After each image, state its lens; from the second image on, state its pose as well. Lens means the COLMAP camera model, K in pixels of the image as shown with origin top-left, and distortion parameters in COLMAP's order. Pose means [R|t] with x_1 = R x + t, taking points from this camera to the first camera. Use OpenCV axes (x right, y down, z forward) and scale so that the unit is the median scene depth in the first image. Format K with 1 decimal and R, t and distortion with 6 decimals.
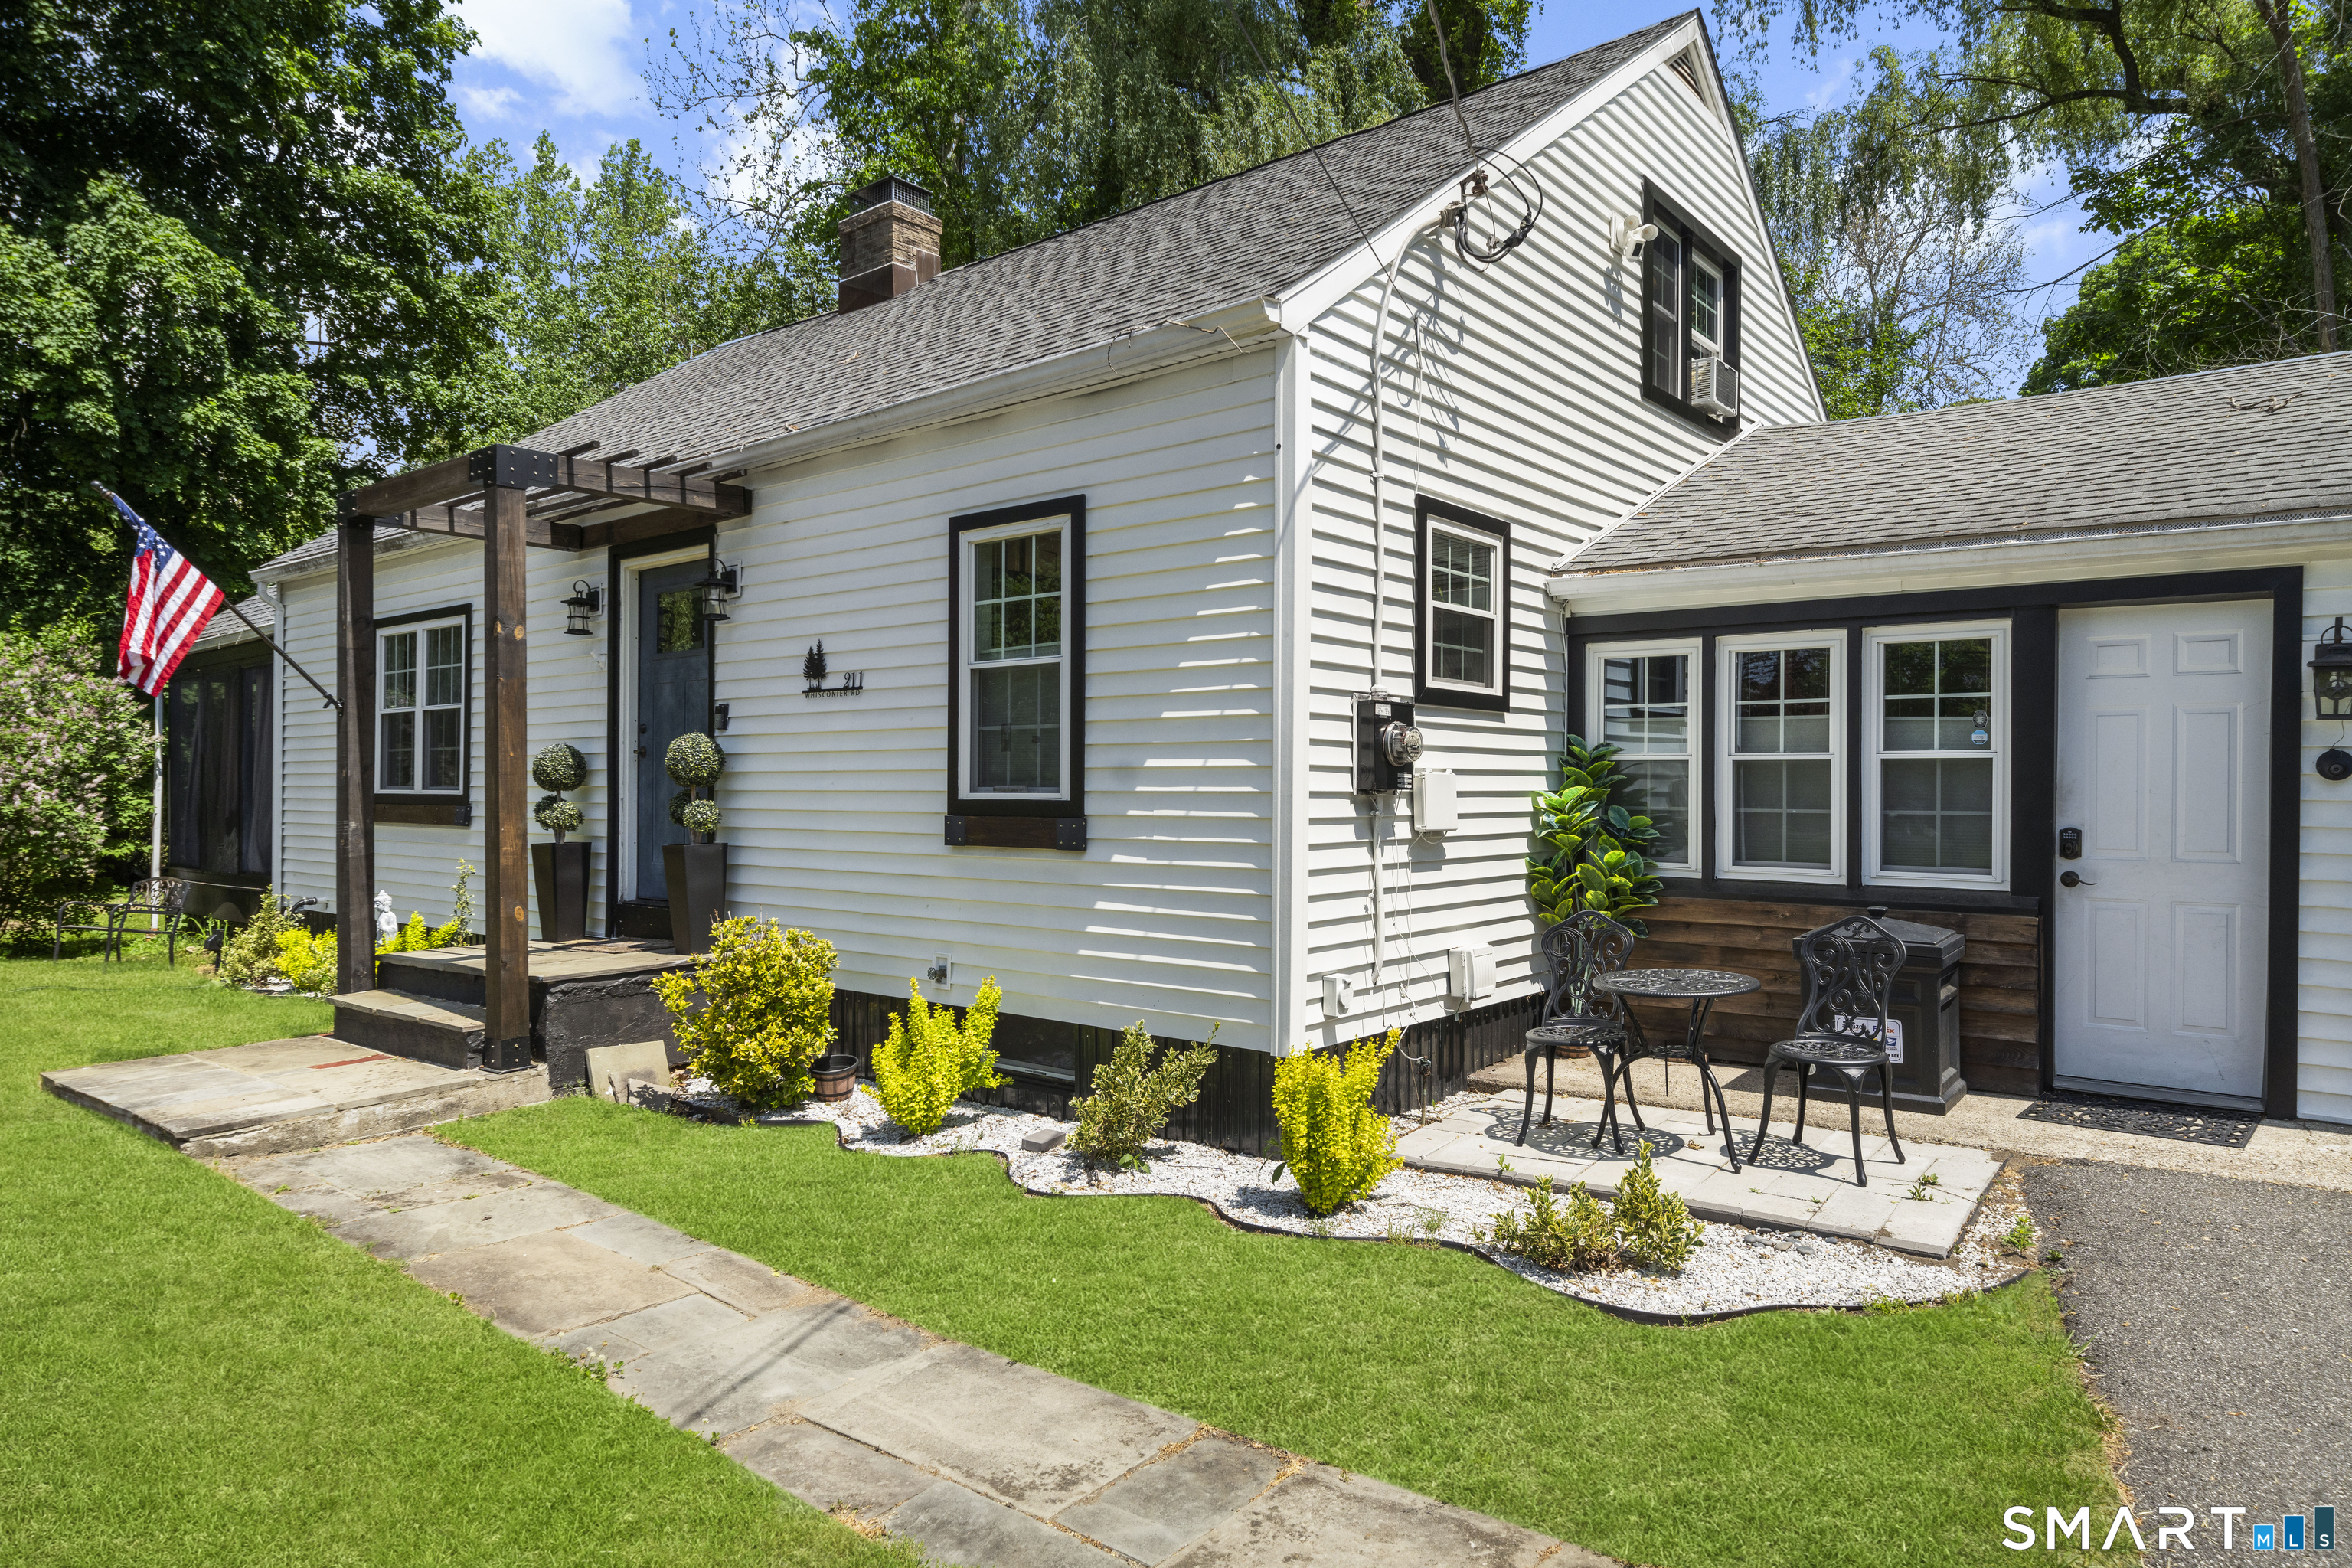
lens RADIAL K [[1446.4, 0, 1173.3], [0, 1446.4, 787.5], [0, 0, 1]] dist [0.005557, 0.003706]
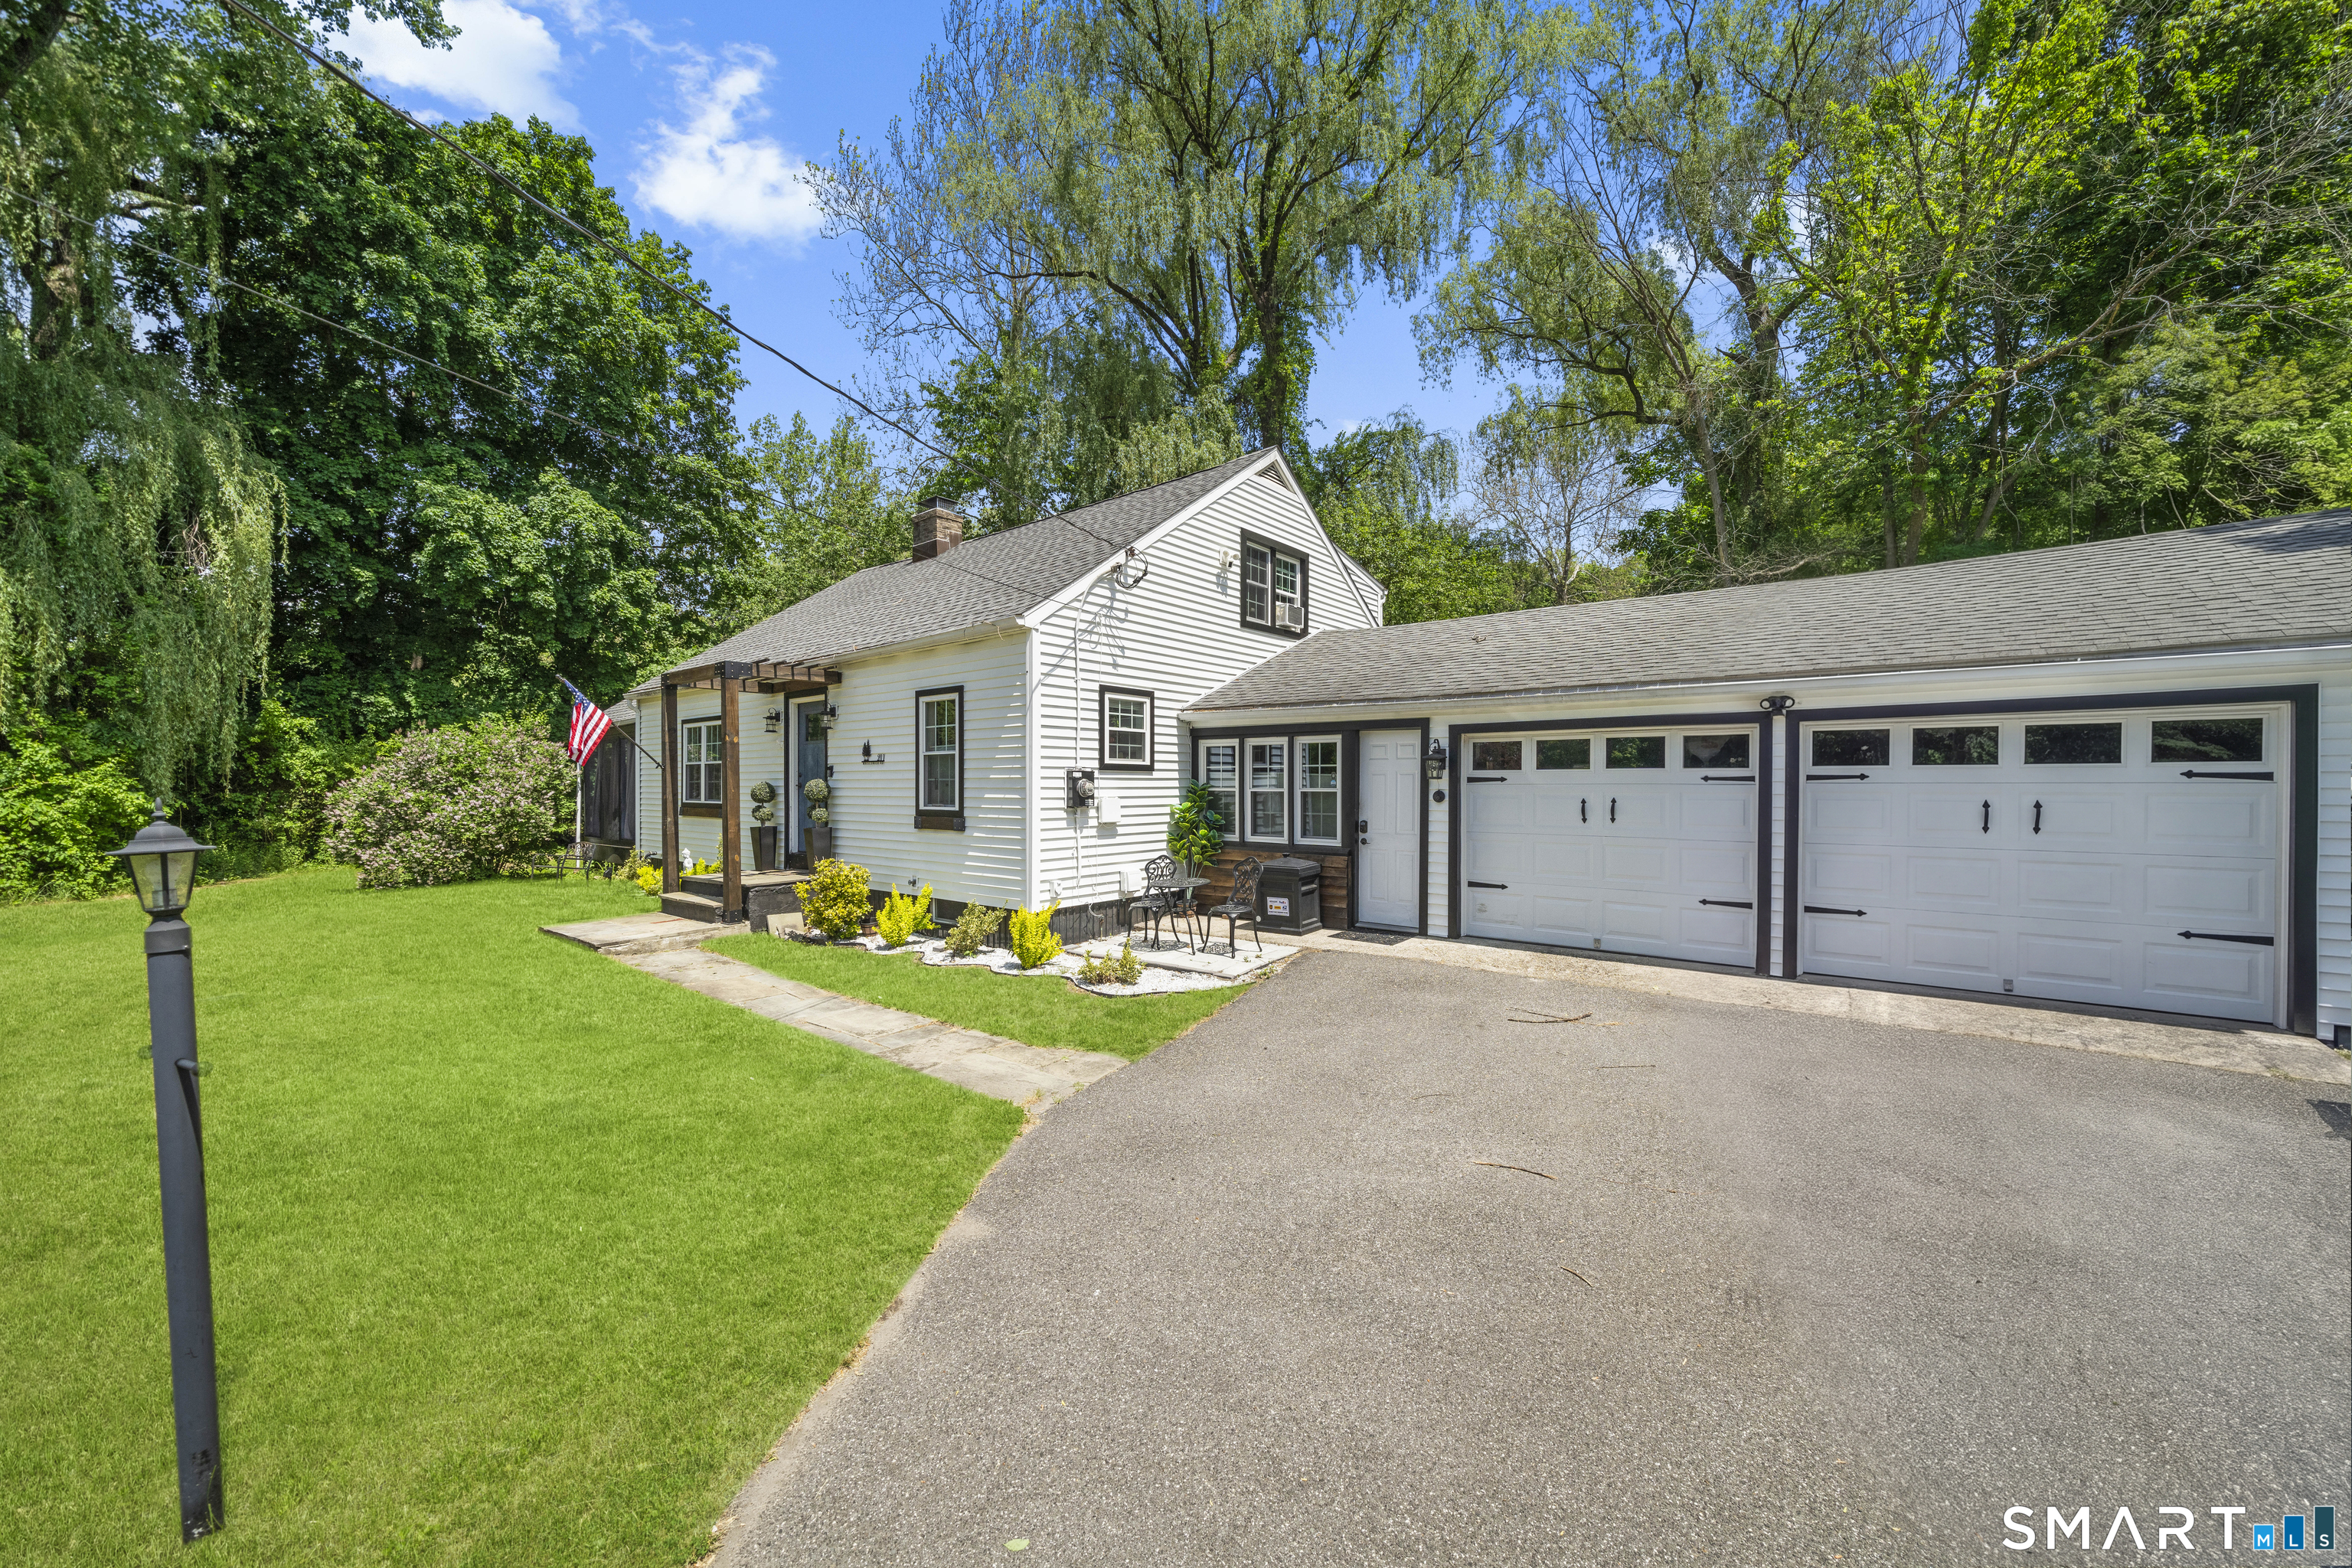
lens RADIAL K [[886.4, 0, 1179.3], [0, 886.4, 786.1], [0, 0, 1]] dist [-0.000359, -0.000010]
pose [[0.999959, -0.003578, -0.008290, 0.274752], [0.003595, 0.999992, 0.001999, -0.029399], [0.008283, -0.002029, 0.999964, -0.428841]]
